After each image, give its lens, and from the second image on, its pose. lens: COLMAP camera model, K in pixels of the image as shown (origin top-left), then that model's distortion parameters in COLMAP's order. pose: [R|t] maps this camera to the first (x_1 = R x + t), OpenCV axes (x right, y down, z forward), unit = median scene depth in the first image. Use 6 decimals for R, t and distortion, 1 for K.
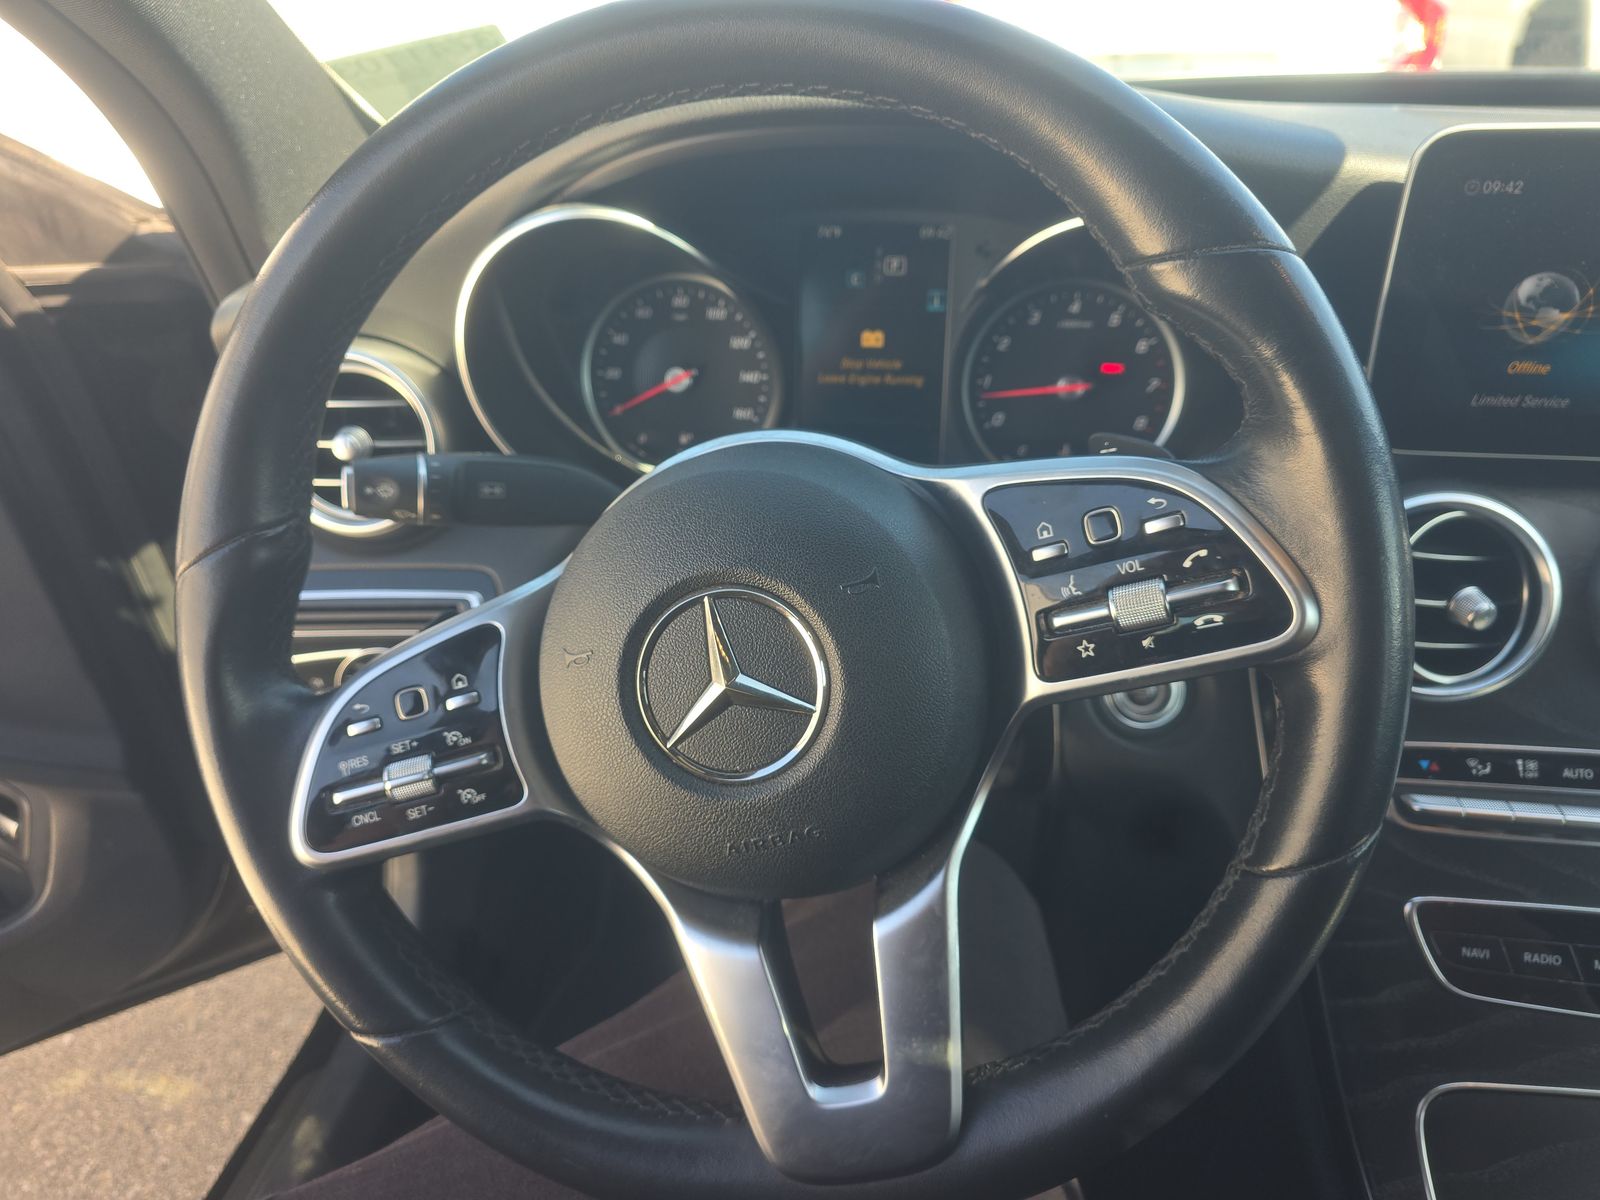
lens RADIAL K [[1085.0, 0, 814.1], [0, 1085.0, 595.1], [0, 0, 1]] dist [0.037272, -0.032977]
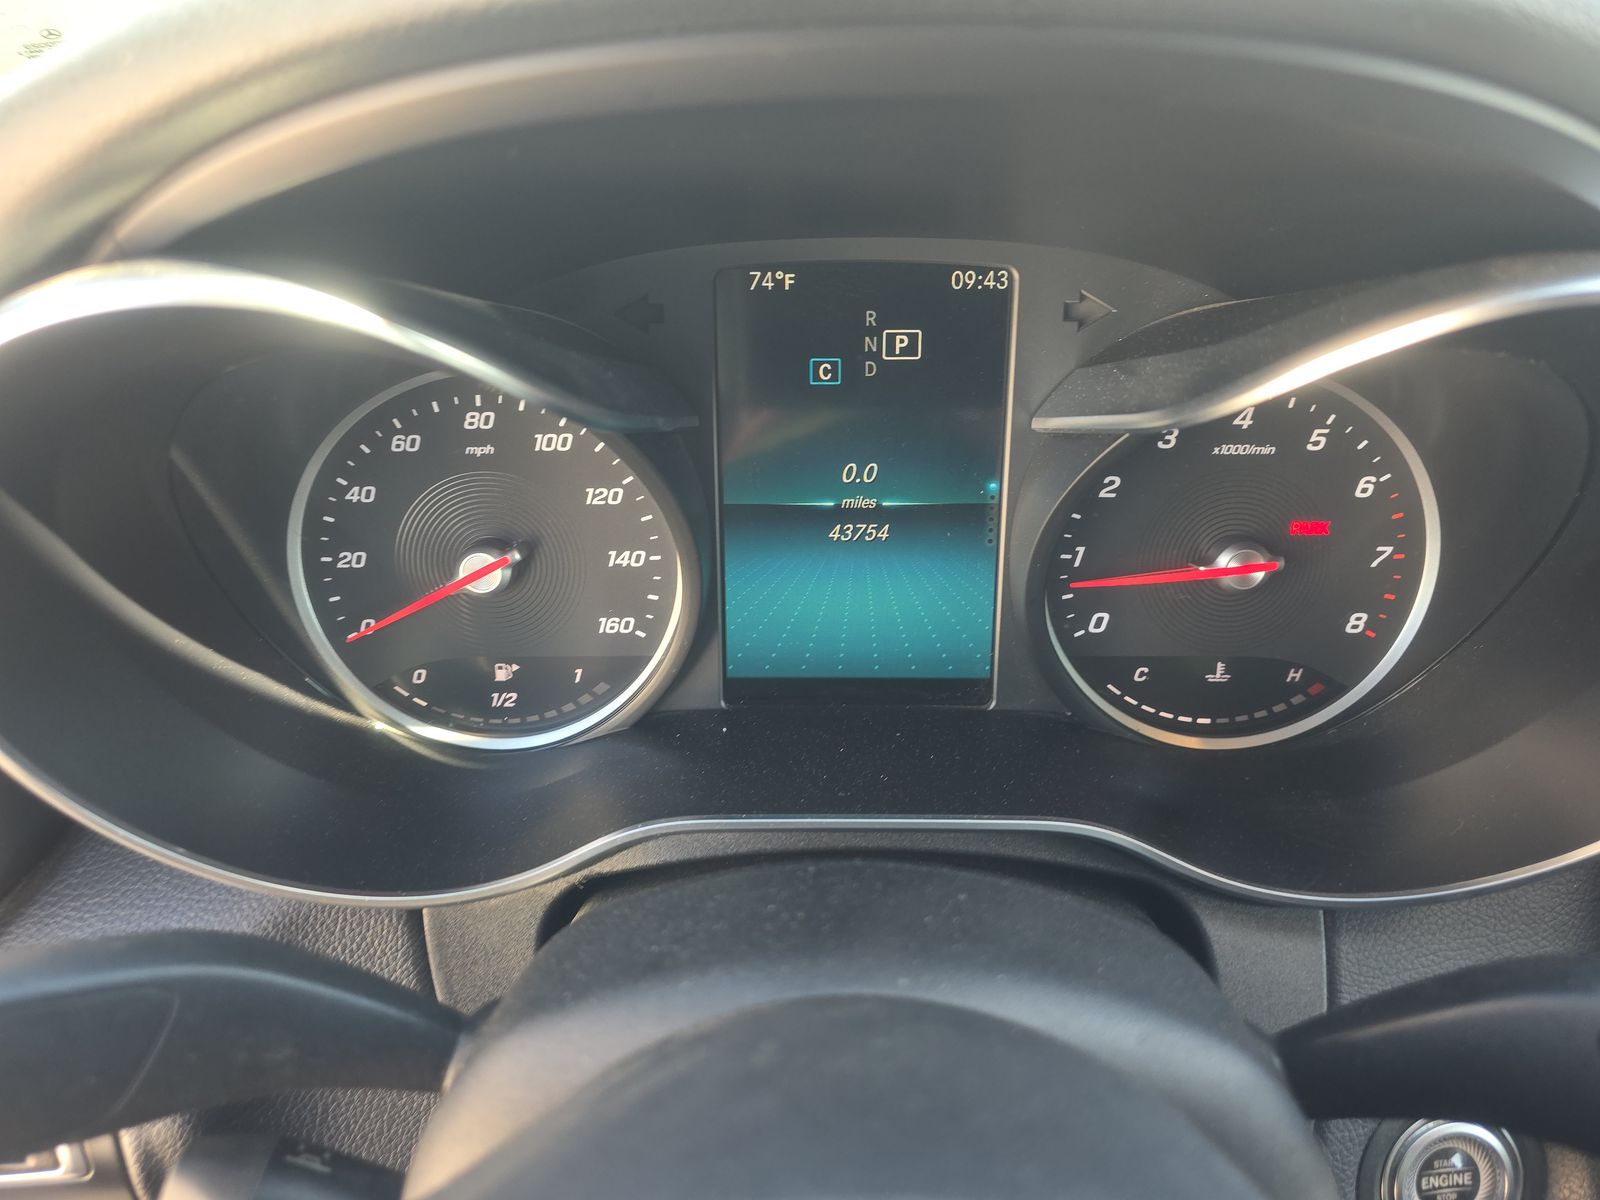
lens RADIAL K [[1085.0, 0, 785.0], [0, 1085.0, 599.4], [0, 0, 1]] dist [0.037272, -0.032977]
pose [[0.990489, -0.054055, 0.126532, -0.053464], [0.051271, 0.998368, 0.025158, -0.201820], [-0.127686, -0.018431, 0.991643, 0.503272]]
